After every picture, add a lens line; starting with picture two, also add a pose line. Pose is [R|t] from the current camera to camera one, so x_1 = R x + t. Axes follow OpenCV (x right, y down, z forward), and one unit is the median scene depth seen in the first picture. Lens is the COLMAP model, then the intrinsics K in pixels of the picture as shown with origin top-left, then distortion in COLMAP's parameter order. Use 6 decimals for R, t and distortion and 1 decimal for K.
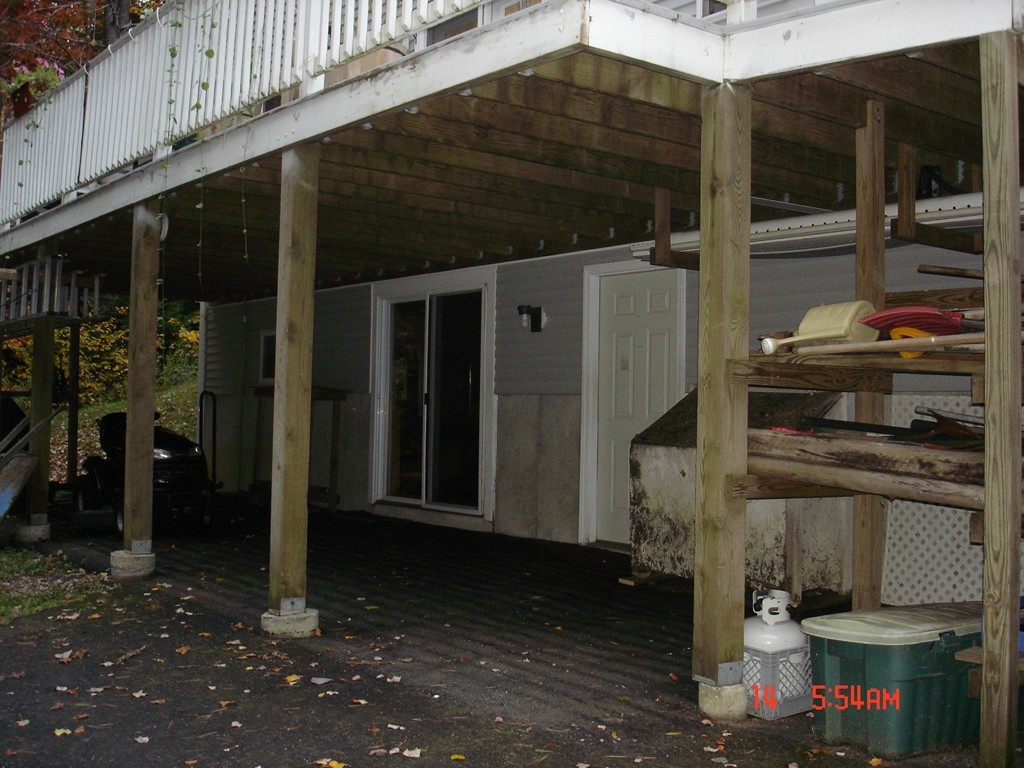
lens RADIAL K [[1168.9, 0, 512.0], [0, 1168.9, 384.0], [0, 0, 1]] dist [-0.071613, -0.103010]
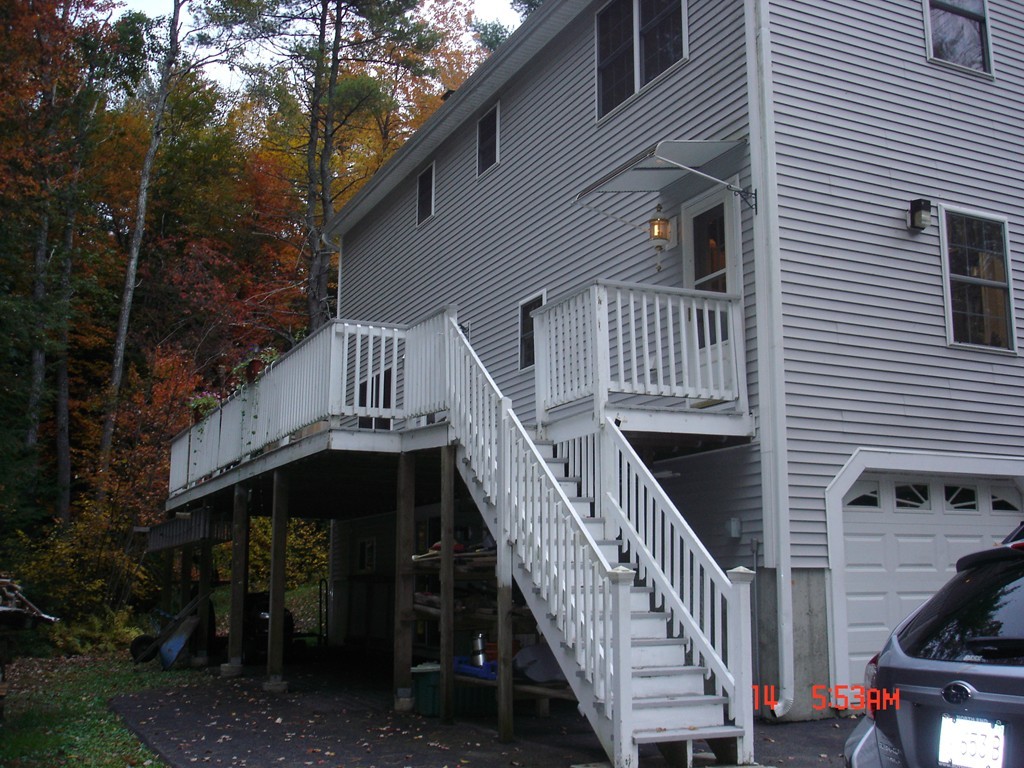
lens RADIAL K [[1168.9, 0, 512.0], [0, 1168.9, 384.0], [0, 0, 1]] dist [-0.071613, -0.103010]
pose [[0.974321, -0.058040, -0.217555, 0.489464], [0.024078, 0.987523, -0.155621, -0.004012], [0.223873, 0.146387, 0.963562, -0.704131]]
